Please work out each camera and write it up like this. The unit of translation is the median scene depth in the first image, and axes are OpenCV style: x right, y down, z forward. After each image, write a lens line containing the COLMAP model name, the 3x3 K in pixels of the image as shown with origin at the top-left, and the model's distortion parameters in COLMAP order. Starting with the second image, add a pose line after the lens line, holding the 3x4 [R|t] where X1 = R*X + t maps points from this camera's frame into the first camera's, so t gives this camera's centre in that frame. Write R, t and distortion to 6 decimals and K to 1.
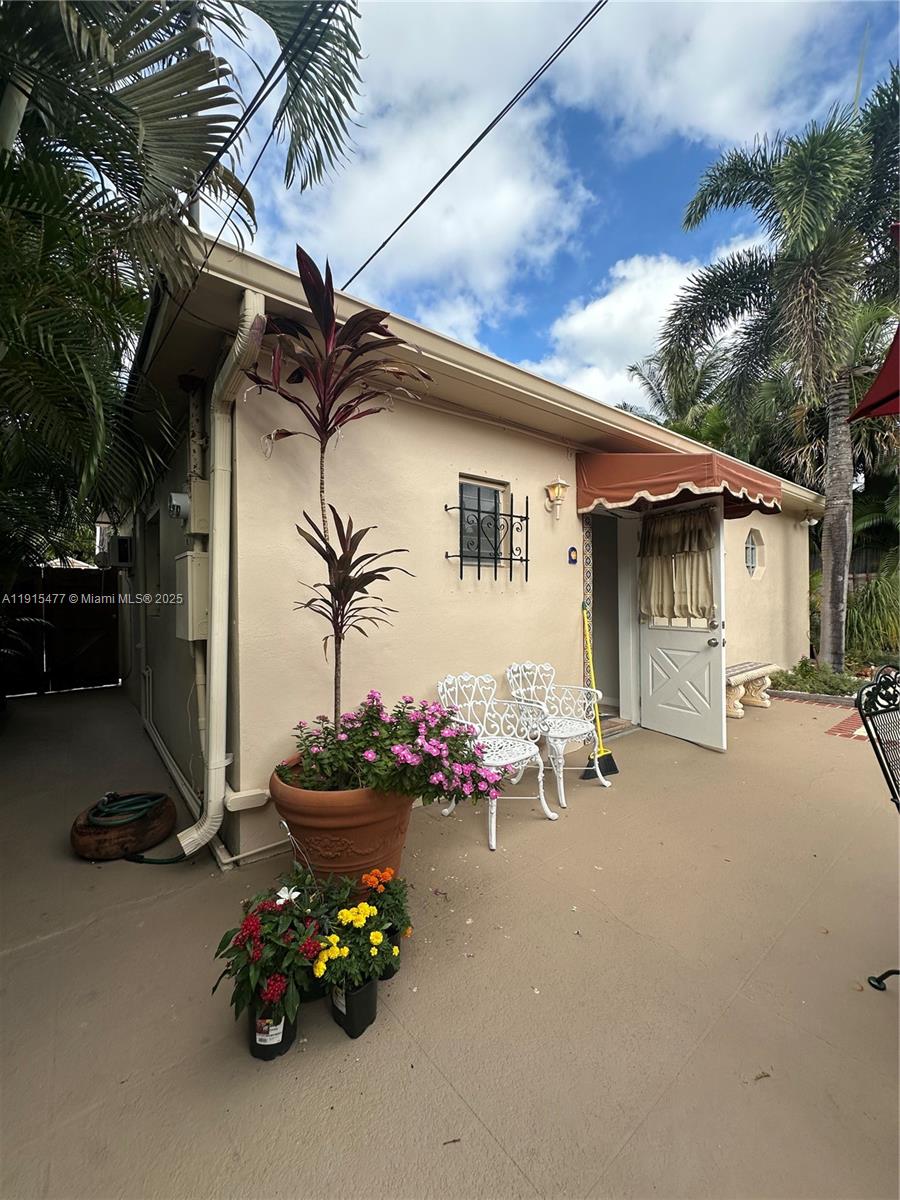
lens RADIAL K [[477.1, 0, 450.0], [0, 477.1, 600.0], [0, 0, 1]] dist [-0.001060, -0.000201]
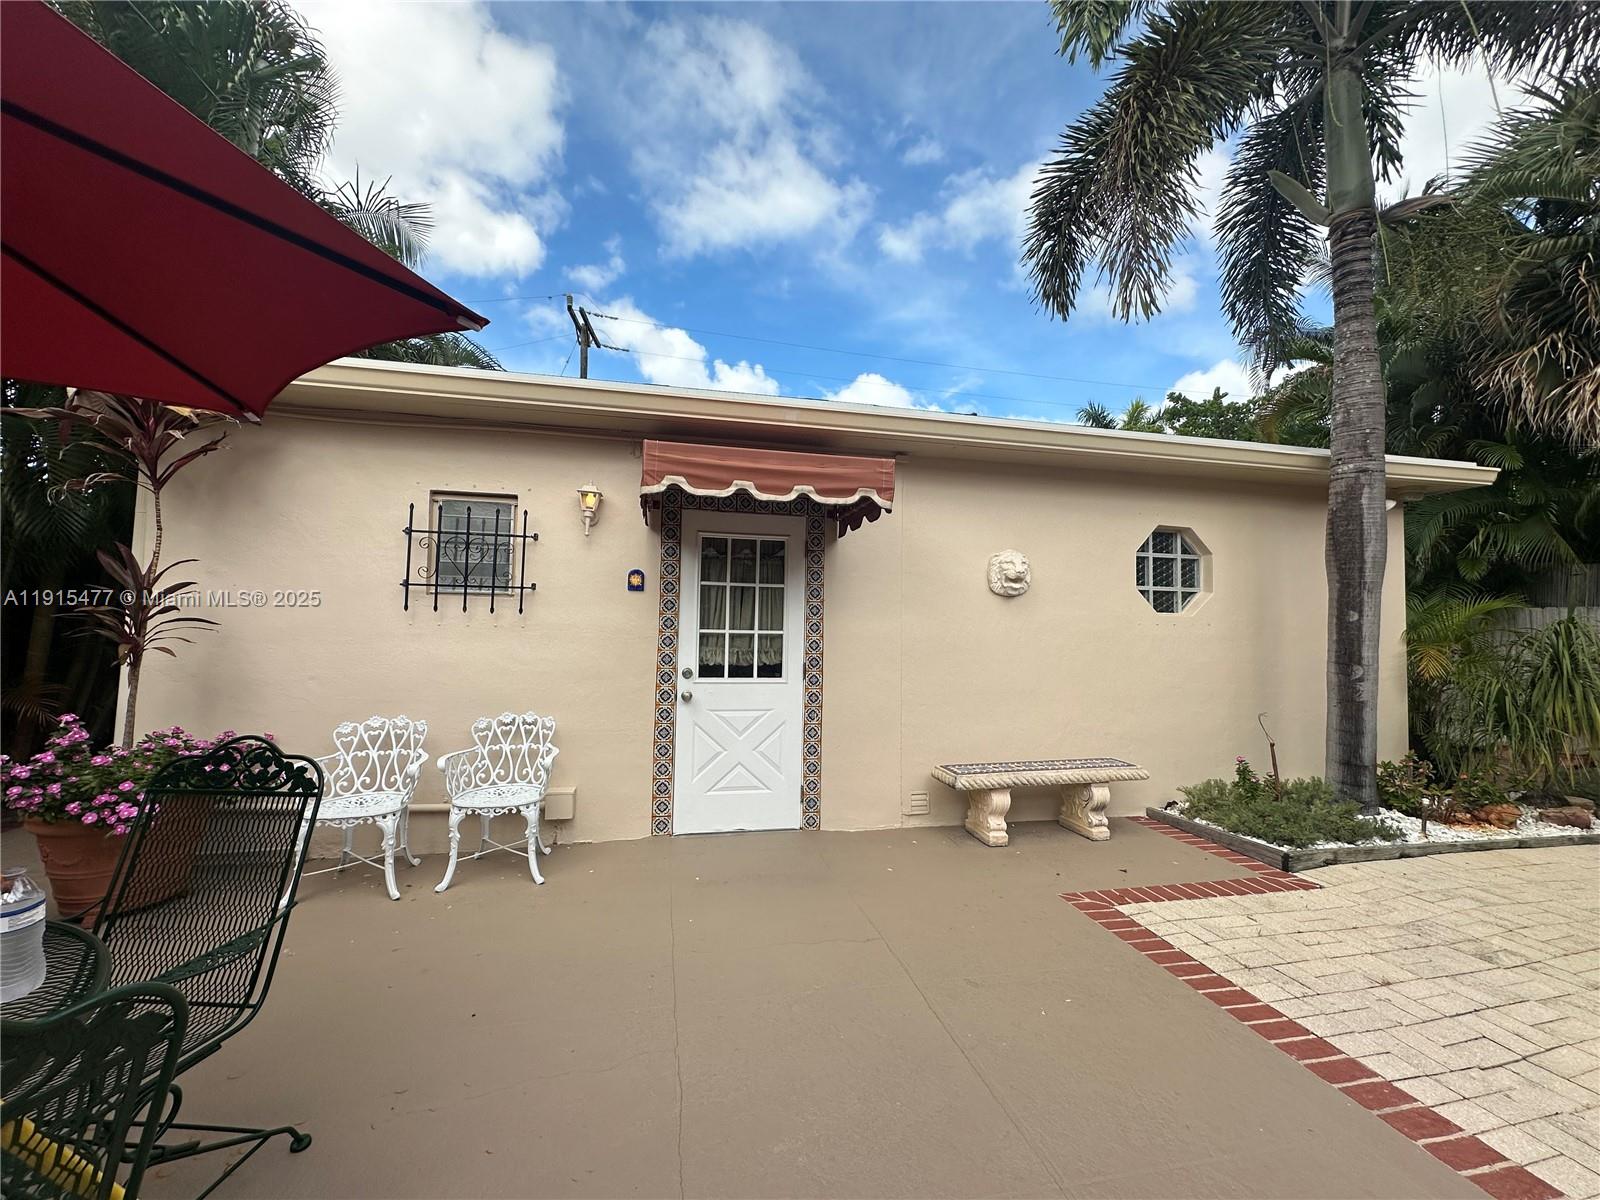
lens RADIAL K [[636.2, 0, 800.0], [0, 636.2, 600.0], [0, 0, 1]] dist [-0.001060, -0.000201]
pose [[0.895463, 0.007666, -0.445070, 1.169236], [-0.029148, 0.998716, -0.041443, -0.033699], [0.444181, 0.050084, 0.894536, 0.254840]]
